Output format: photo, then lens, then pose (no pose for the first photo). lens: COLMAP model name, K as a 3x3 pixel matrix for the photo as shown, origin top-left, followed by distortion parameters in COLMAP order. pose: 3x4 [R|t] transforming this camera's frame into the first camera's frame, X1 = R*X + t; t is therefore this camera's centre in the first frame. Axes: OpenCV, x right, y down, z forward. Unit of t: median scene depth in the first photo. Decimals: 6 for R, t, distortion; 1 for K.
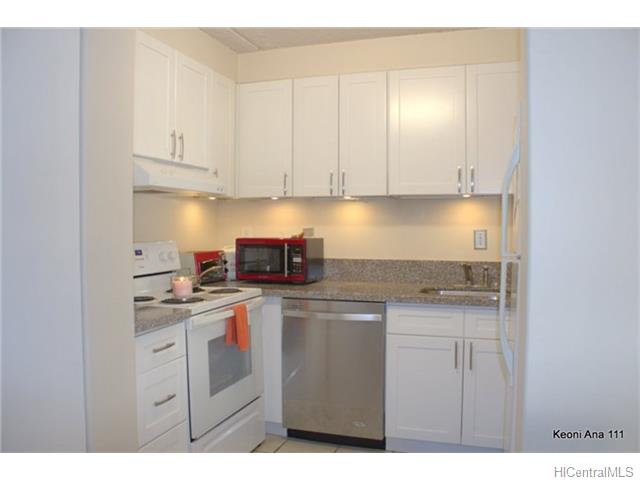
lens RADIAL K [[537.1, 0, 320.0], [0, 537.1, 240.0], [0, 0, 1]] dist [-0.114382, 0.002049]
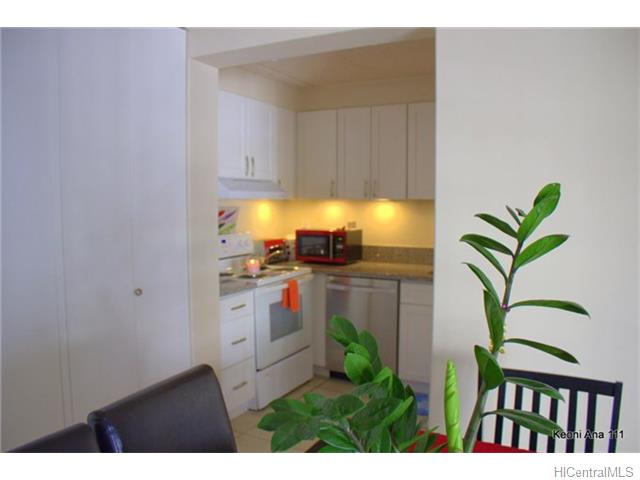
lens RADIAL K [[537.1, 0, 320.0], [0, 537.1, 240.0], [0, 0, 1]] dist [-0.114382, 0.002049]
pose [[0.987240, 0.013339, -0.158680, 0.126565], [-0.005480, 0.998741, 0.049859, -0.048382], [0.159146, -0.048353, 0.986070, -0.336153]]
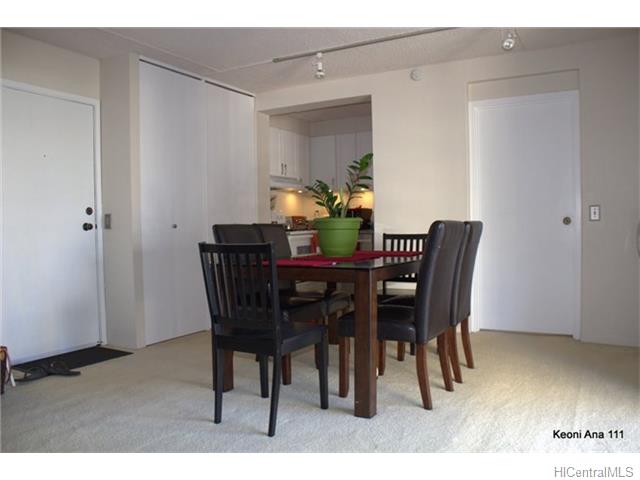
lens RADIAL K [[537.1, 0, 320.0], [0, 537.1, 240.0], [0, 0, 1]] dist [-0.114382, 0.002049]
pose [[0.981895, -0.009698, -0.189177, 0.307987], [0.011317, 0.999908, 0.007480, 0.111100], [0.189087, -0.009485, 0.981915, -1.199897]]
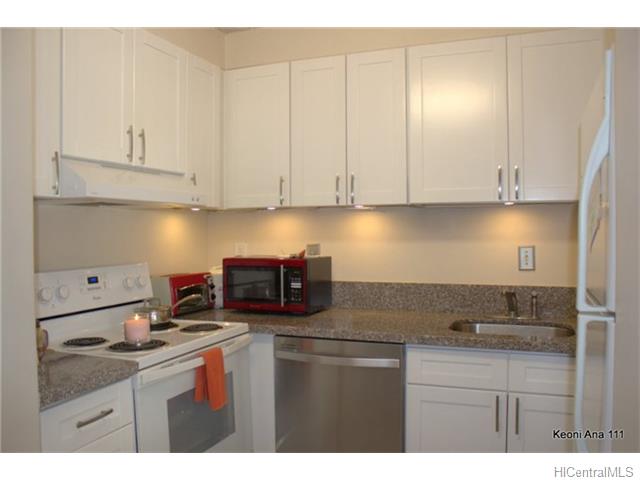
lens RADIAL K [[537.1, 0, 320.0], [0, 537.1, 240.0], [0, 0, 1]] dist [-0.114382, 0.002049]
pose [[0.998076, -0.007860, -0.061501, 0.045491], [0.007447, 0.999948, -0.006951, -0.026223], [0.061552, 0.006480, 0.998083, 0.208580]]
